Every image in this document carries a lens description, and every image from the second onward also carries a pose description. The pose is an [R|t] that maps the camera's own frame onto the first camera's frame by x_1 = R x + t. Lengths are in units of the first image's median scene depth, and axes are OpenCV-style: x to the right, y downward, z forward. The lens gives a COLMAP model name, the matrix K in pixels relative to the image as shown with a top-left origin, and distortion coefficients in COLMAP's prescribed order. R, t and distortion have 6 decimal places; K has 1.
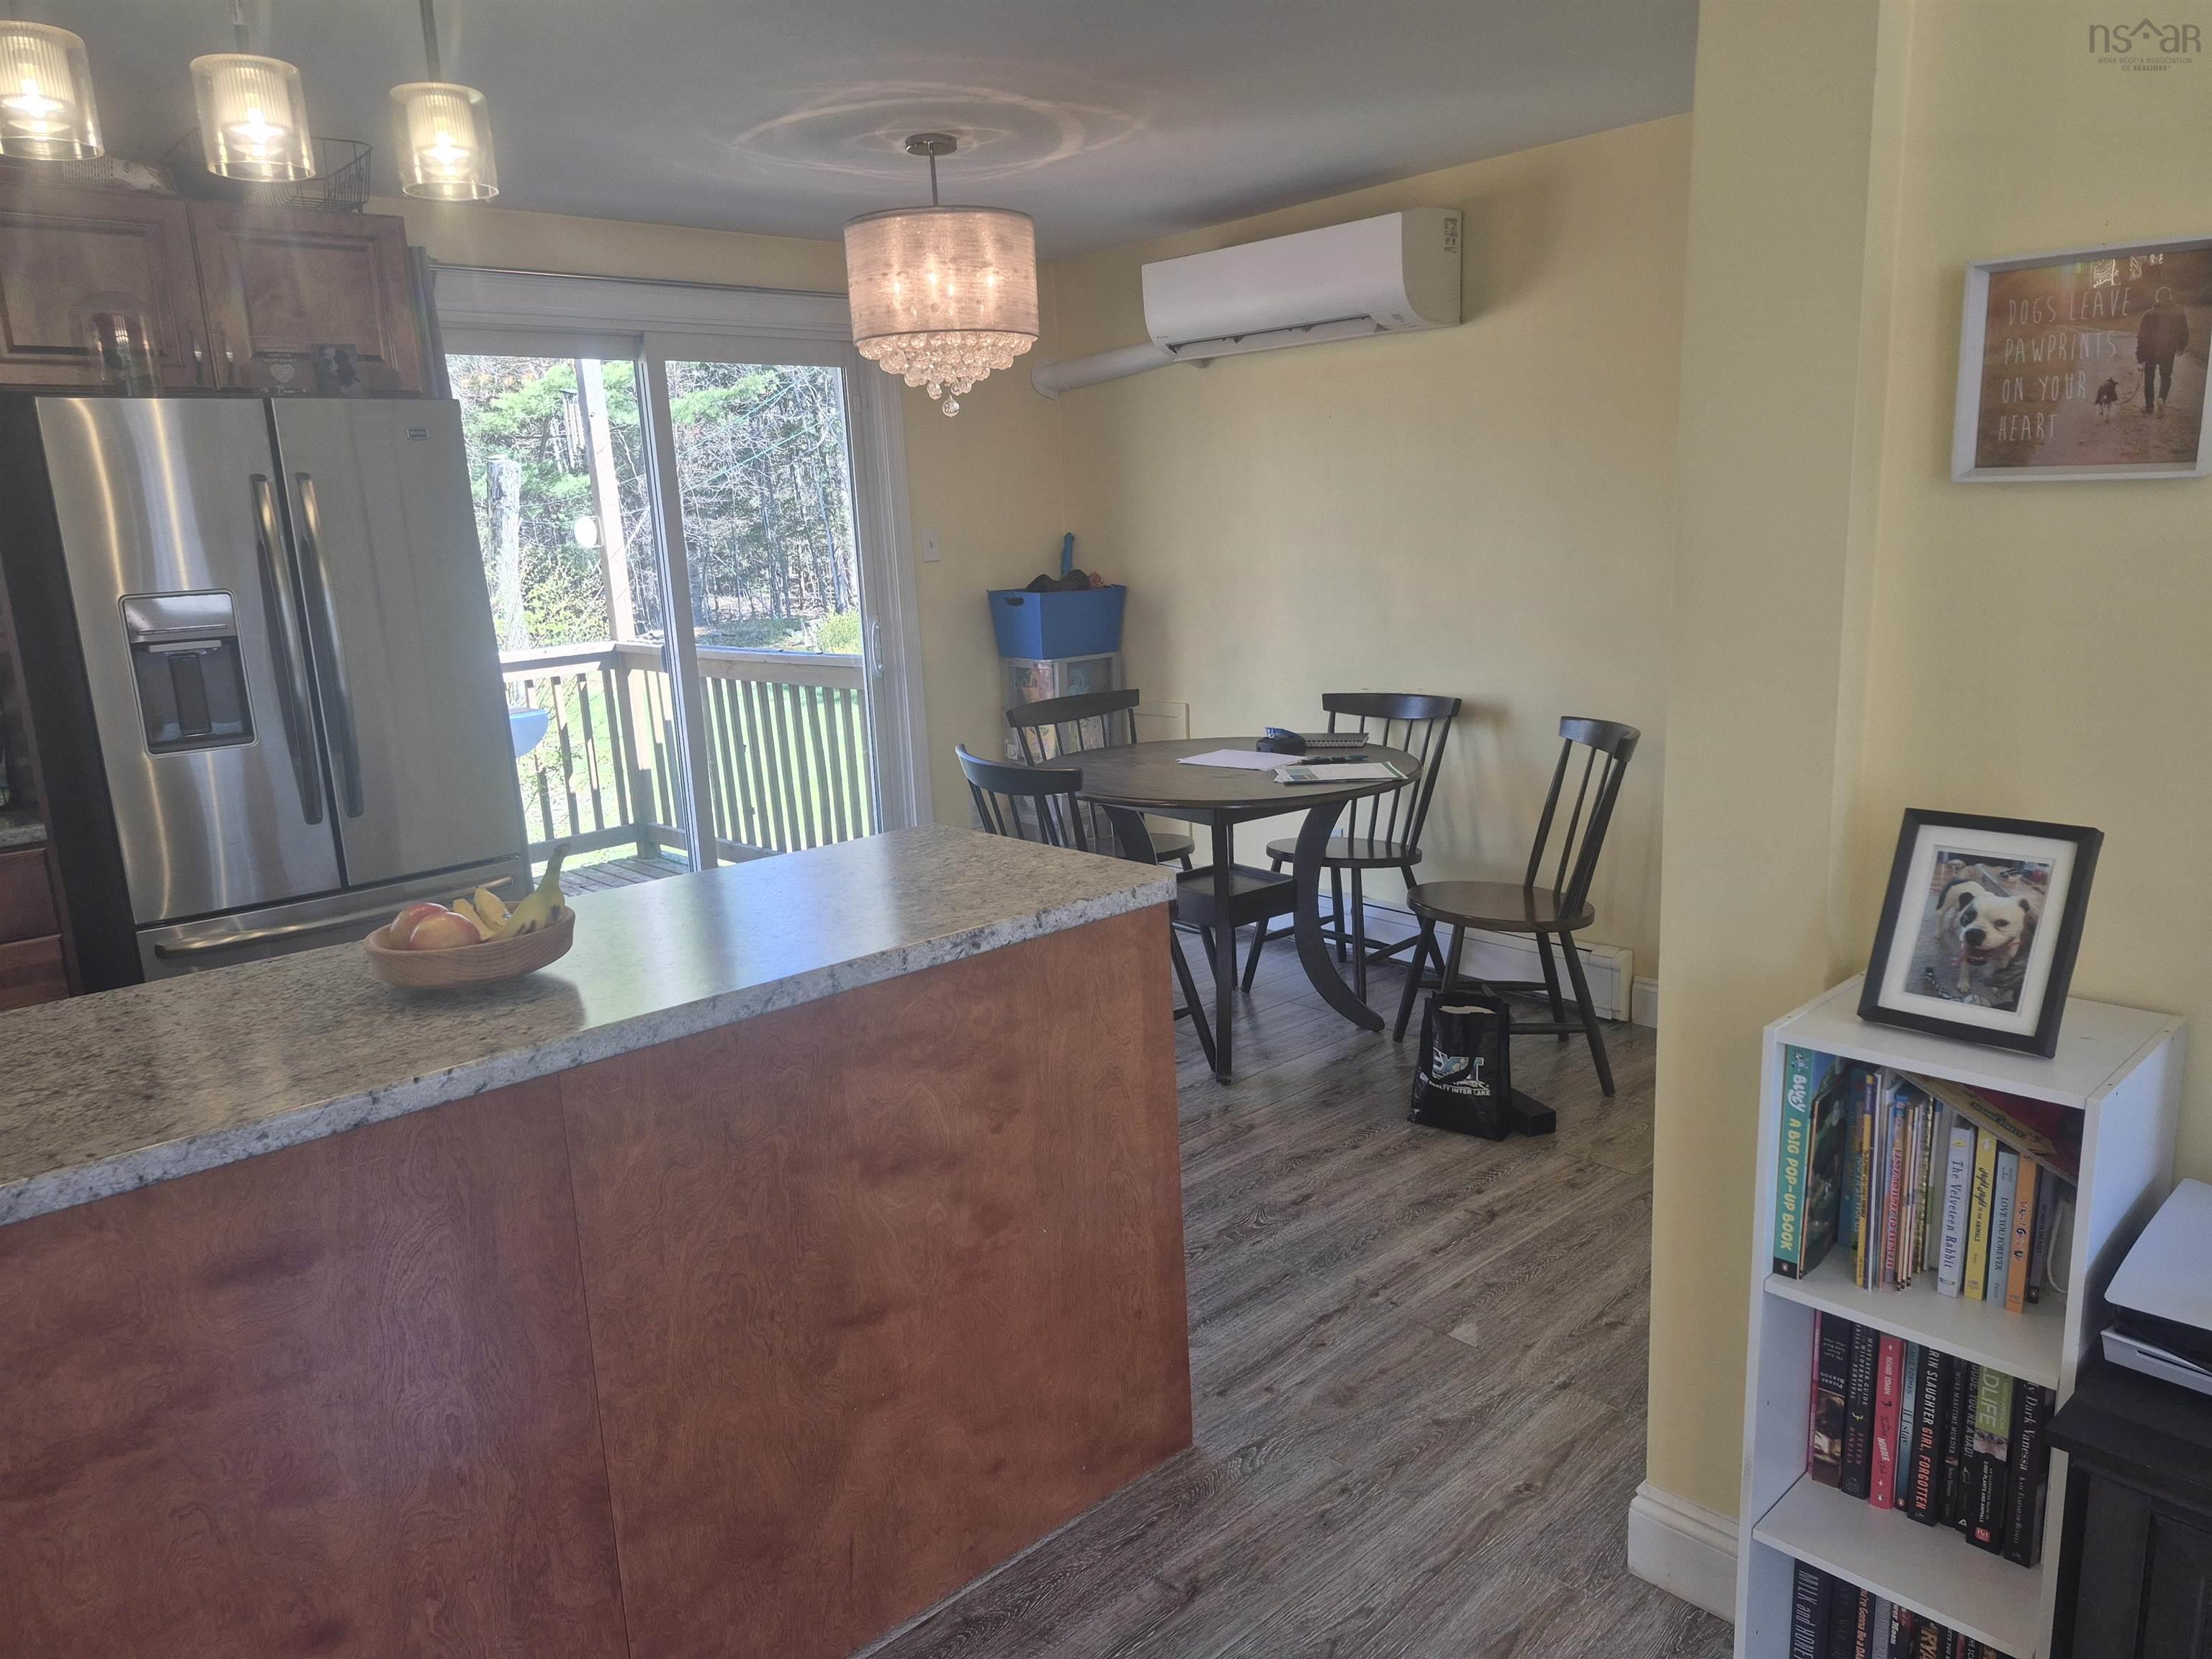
lens RADIAL K [[1529.4, 0, 1089.4], [0, 1529.4, 829.2], [0, 0, 1]] dist [0.081753, -0.077277]
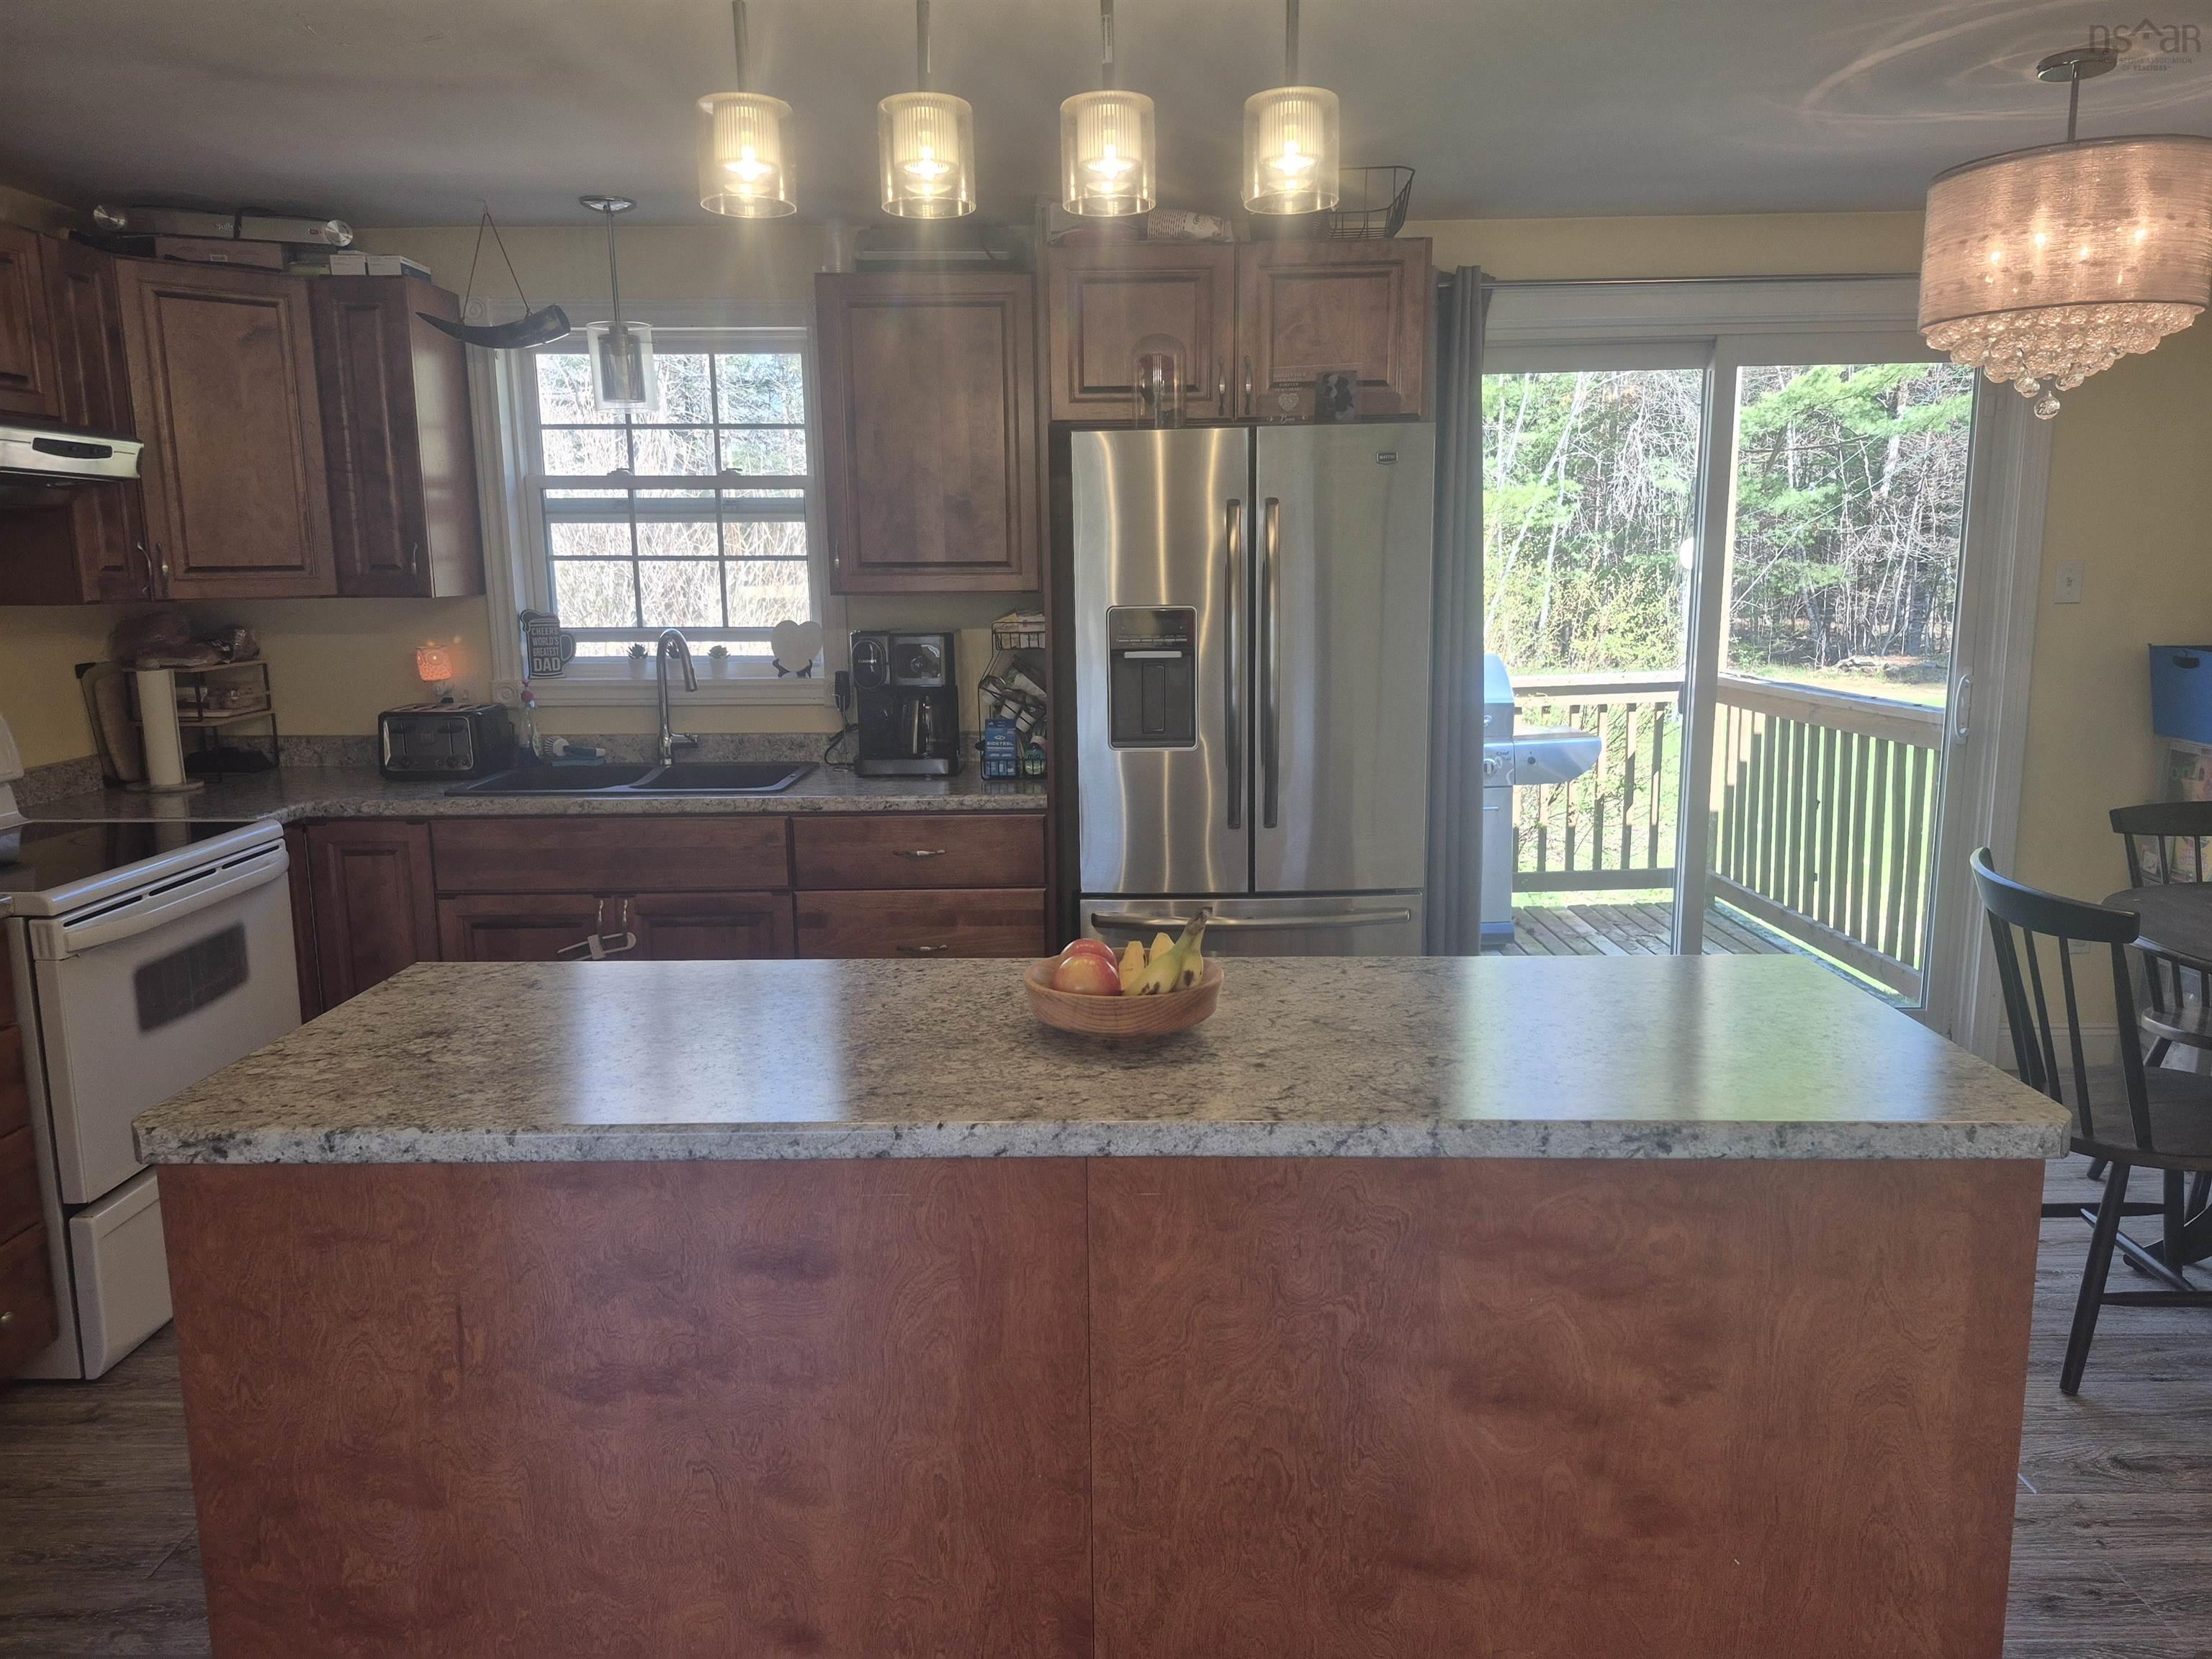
lens RADIAL K [[1529.4, 0, 1100.8], [0, 1529.4, 818.4], [0, 0, 1]] dist [0.081753, -0.077277]
pose [[0.735950, 0.149359, -0.660355, 0.187772], [-0.159388, 0.986171, 0.045417, -0.067440], [0.658006, 0.071828, 0.749579, 0.251614]]
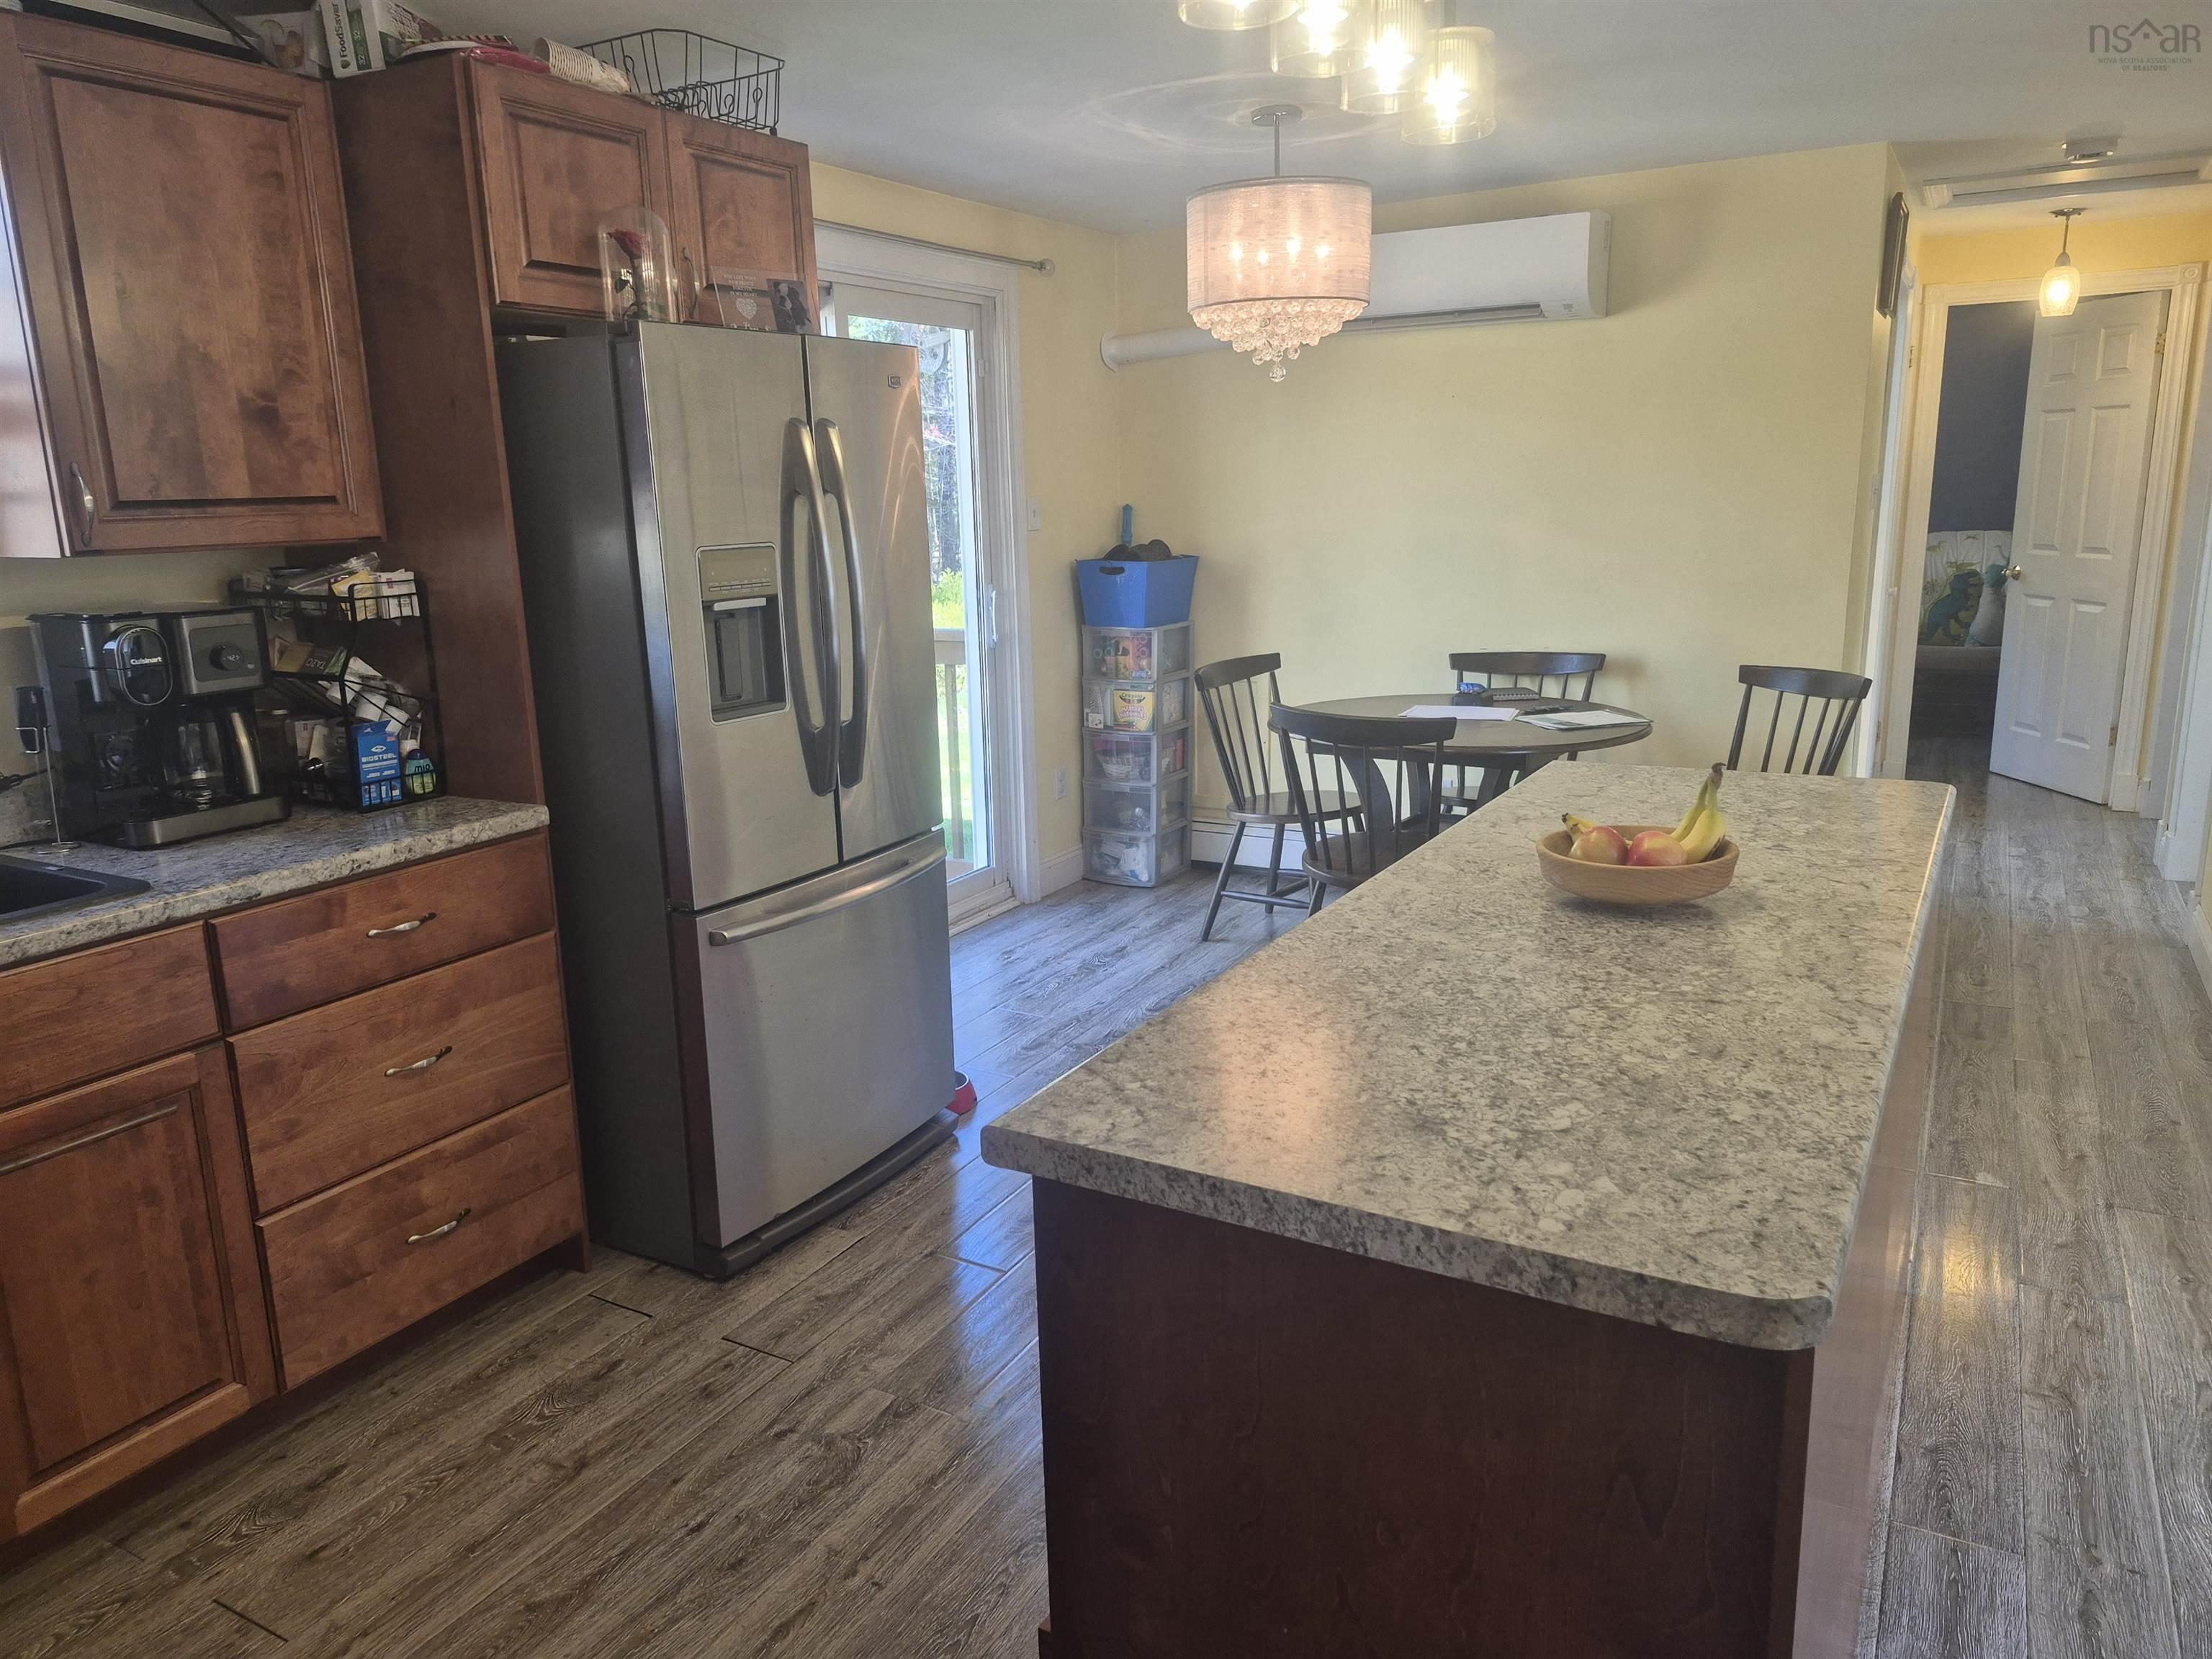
lens RADIAL K [[1529.4, 0, 1092.3], [0, 1529.4, 814.5], [0, 0, 1]] dist [0.081753, -0.077277]
pose [[0.950730, -0.045785, 0.306622, -0.987023], [0.046634, 0.998902, 0.004561, 0.018138], [-0.306494, 0.009963, 0.951821, 0.112177]]
